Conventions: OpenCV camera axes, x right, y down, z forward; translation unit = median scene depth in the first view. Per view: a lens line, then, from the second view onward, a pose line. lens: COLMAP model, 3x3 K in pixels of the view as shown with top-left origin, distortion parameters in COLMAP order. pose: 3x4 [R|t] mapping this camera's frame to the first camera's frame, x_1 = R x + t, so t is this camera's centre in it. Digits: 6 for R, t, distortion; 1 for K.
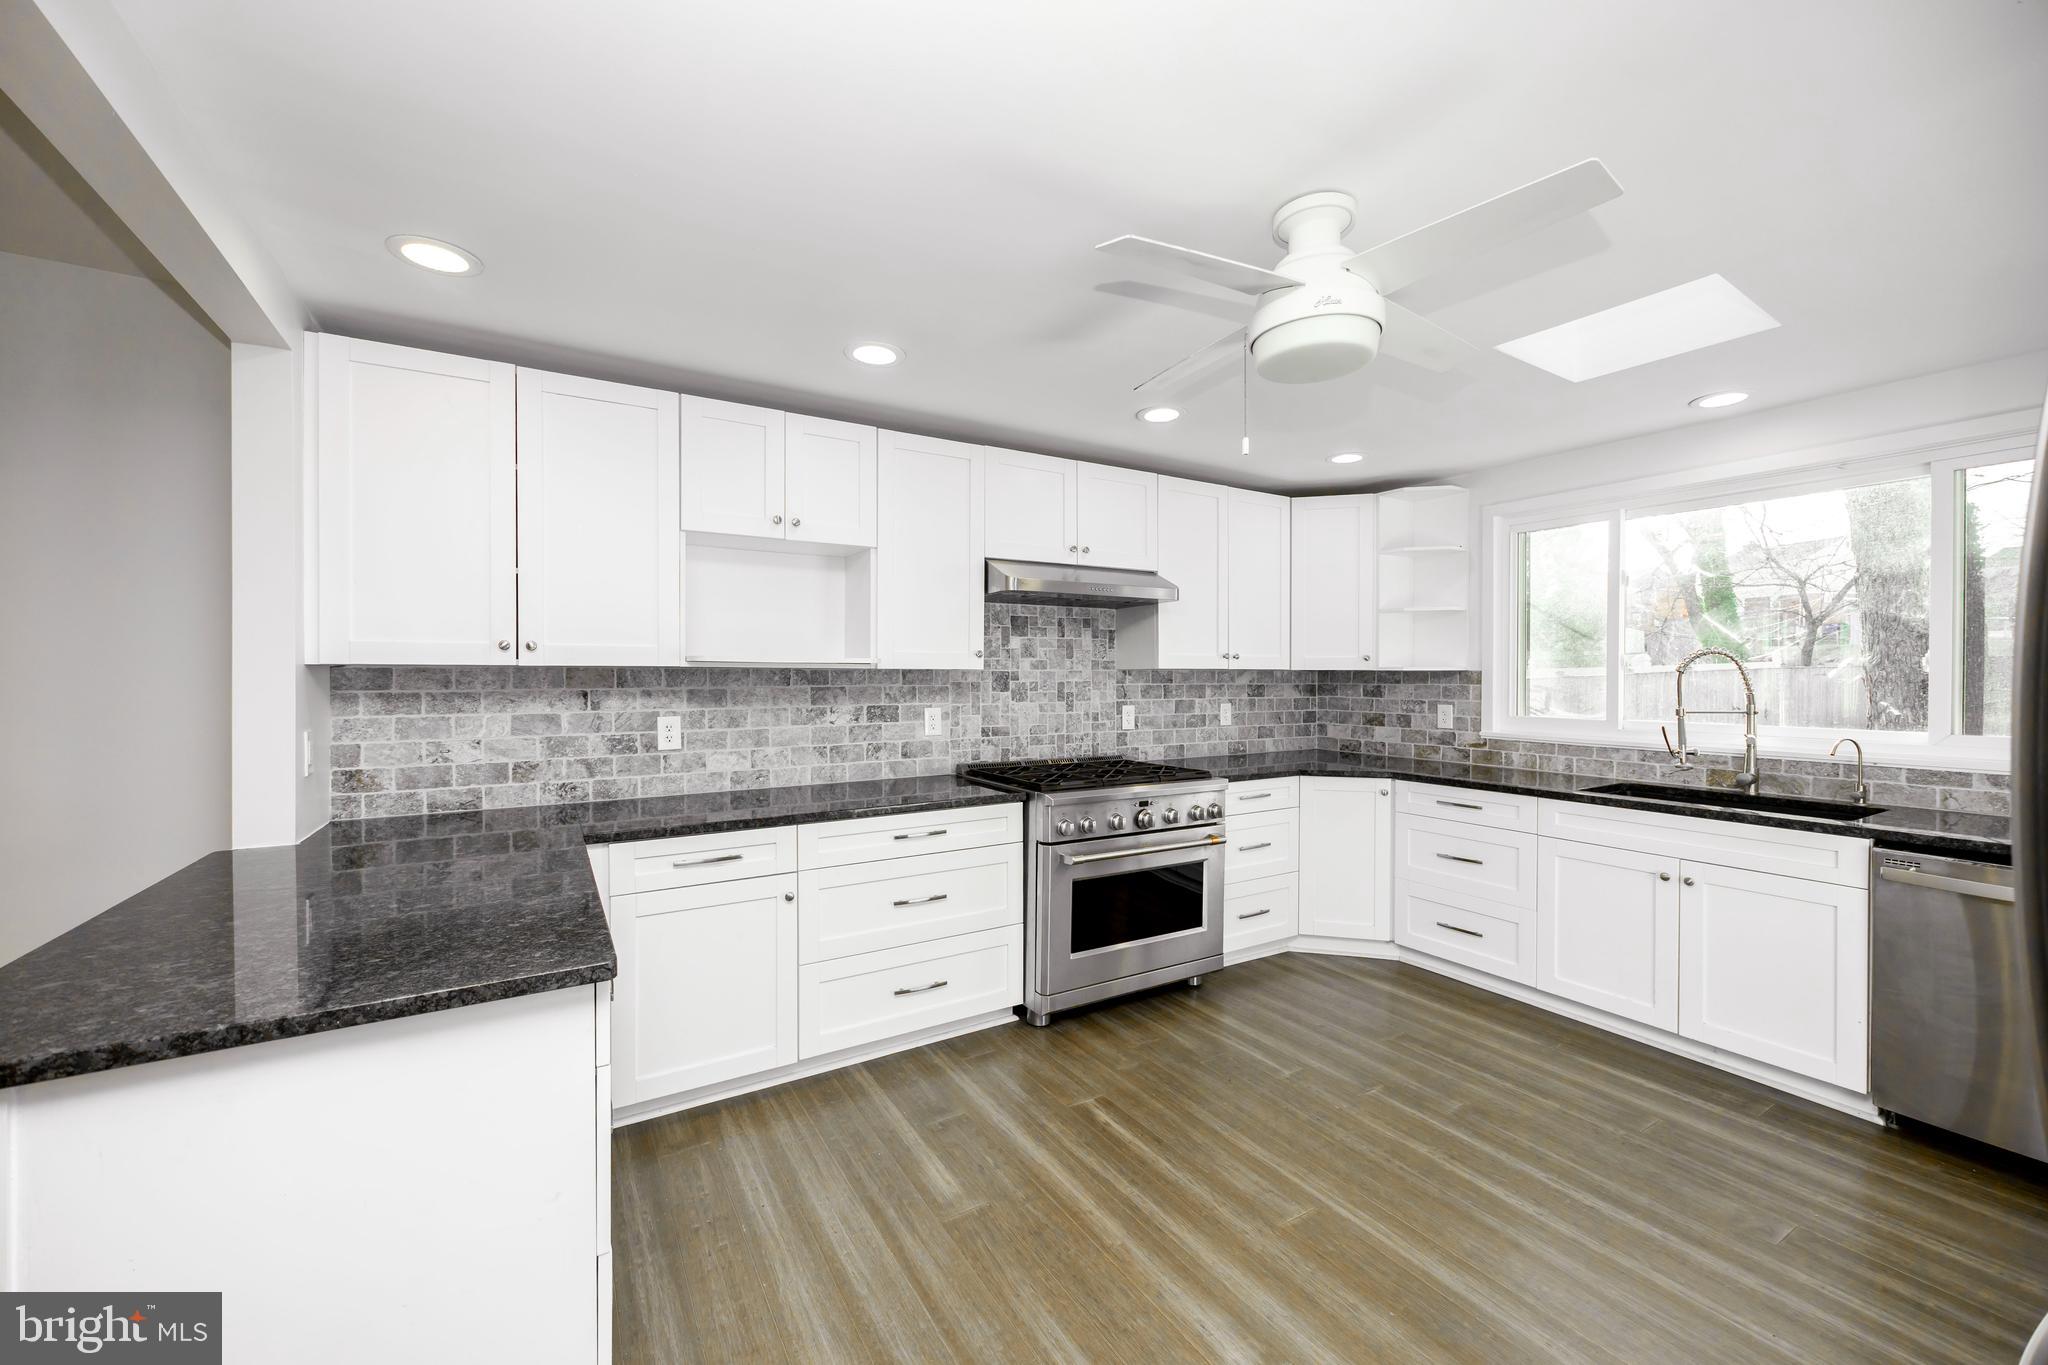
lens RADIAL K [[780.3, 0, 1021.6], [0, 780.3, 687.7], [0, 0, 1]] dist [-0.002369, 0.000254]
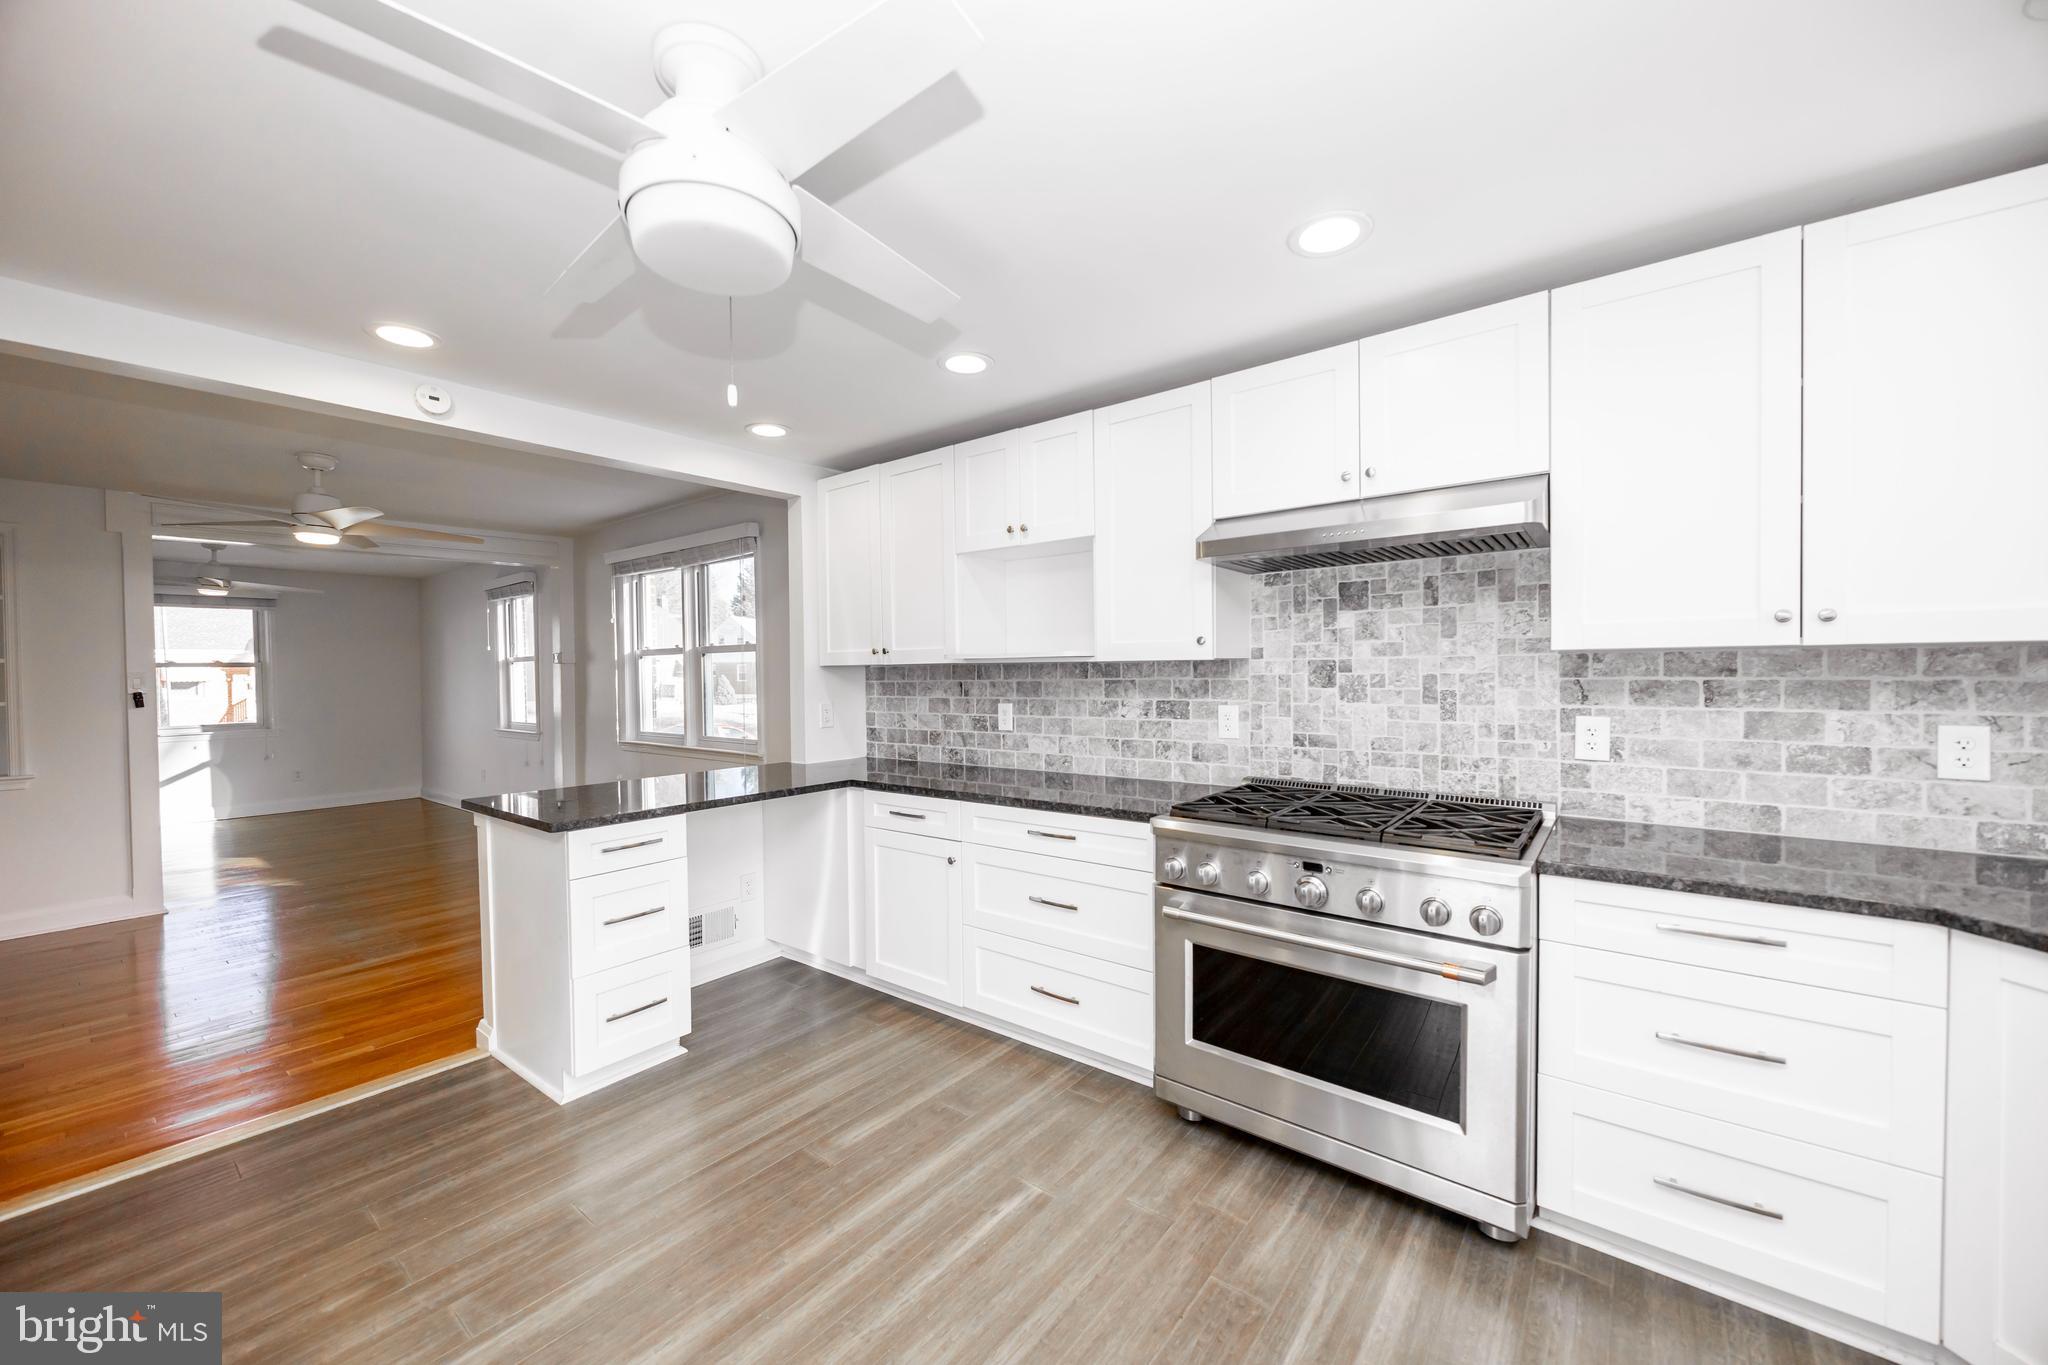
lens RADIAL K [[780.3, 0, 1032.4], [0, 780.3, 697.7], [0, 0, 1]] dist [-0.002369, 0.000254]
pose [[0.361482, 0.028326, -0.931949, 0.600857], [-0.002793, 0.999567, 0.029298, -0.006816], [0.932375, -0.007988, 0.361404, 0.507821]]
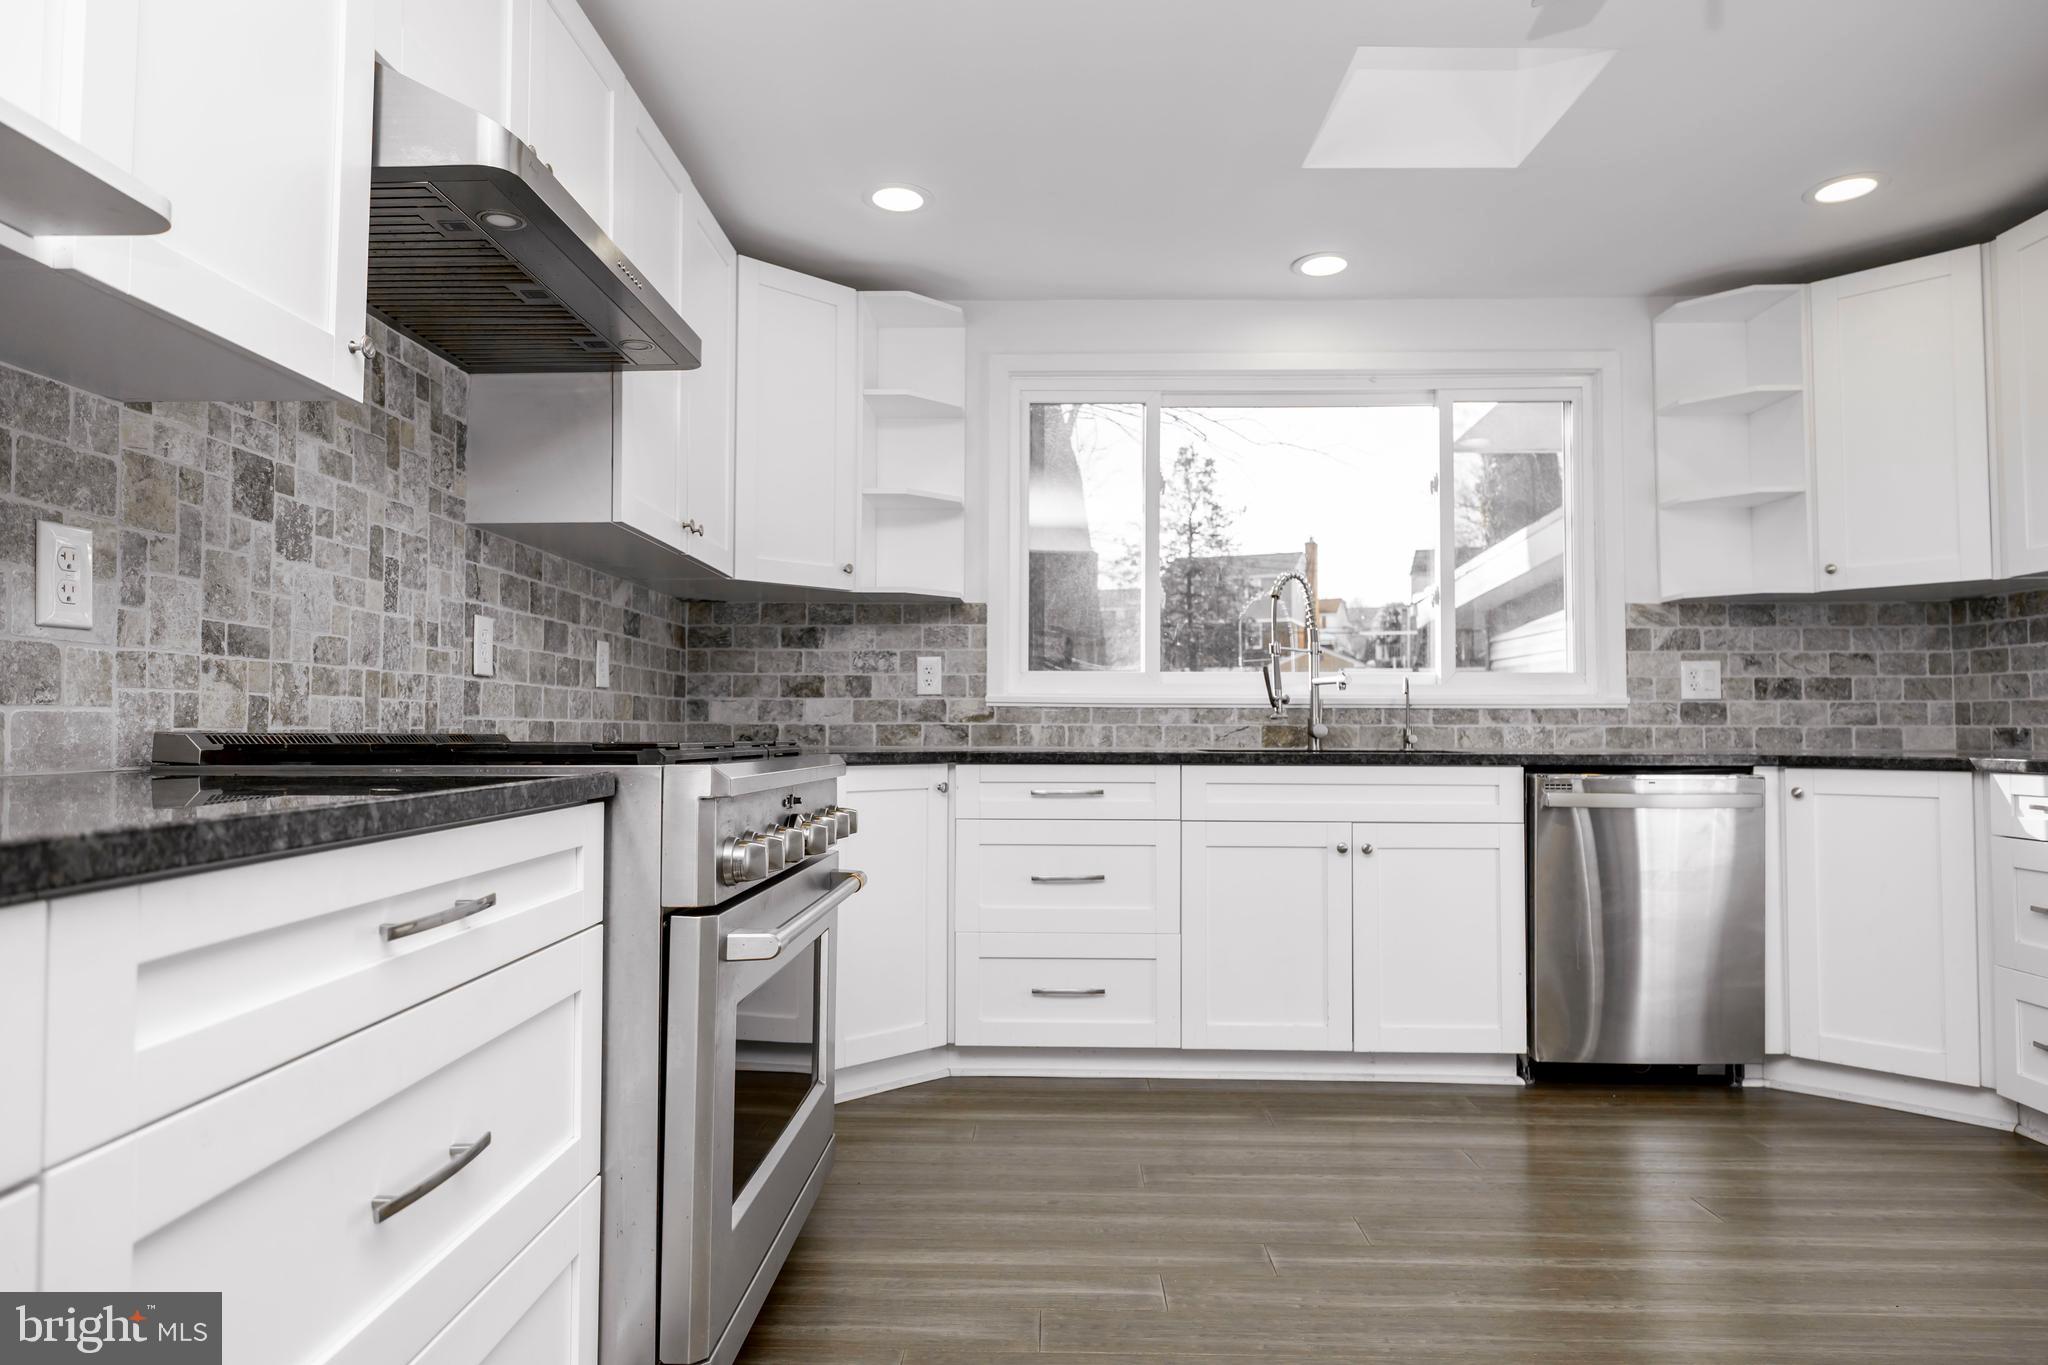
lens RADIAL K [[1220.7, 0, 1011.3], [0, 1220.7, 684.4], [0, 0, 1]] dist [0.000066, -0.003664]
pose [[0.541170, 0.030919, 0.840345, -0.296757], [0.010309, 0.999005, -0.043396, 0.105094], [-0.840850, 0.032148, 0.540312, 0.498047]]
